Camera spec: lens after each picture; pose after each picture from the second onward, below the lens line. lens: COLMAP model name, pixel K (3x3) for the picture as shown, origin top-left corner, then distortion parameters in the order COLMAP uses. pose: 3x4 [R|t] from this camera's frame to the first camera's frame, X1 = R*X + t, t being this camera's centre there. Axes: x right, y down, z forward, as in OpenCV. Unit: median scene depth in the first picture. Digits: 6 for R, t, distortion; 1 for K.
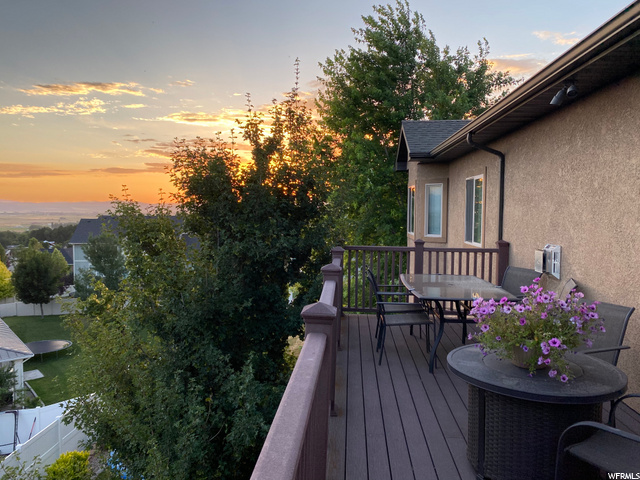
lens RADIAL K [[485.4, 0, 310.1], [0, 485.4, 240.6], [0, 0, 1]] dist [0.006380, -0.001584]
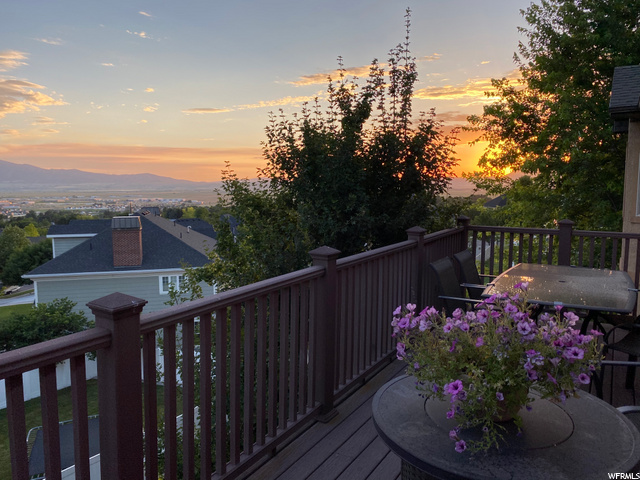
lens RADIAL K [[485.4, 0, 310.1], [0, 485.4, 240.6], [0, 0, 1]] dist [0.006380, -0.001584]
pose [[0.890519, 0.041873, -0.453015, 0.226710], [-0.019016, 0.998311, 0.054894, -0.005394], [0.454549, -0.040270, 0.889811, 0.132438]]
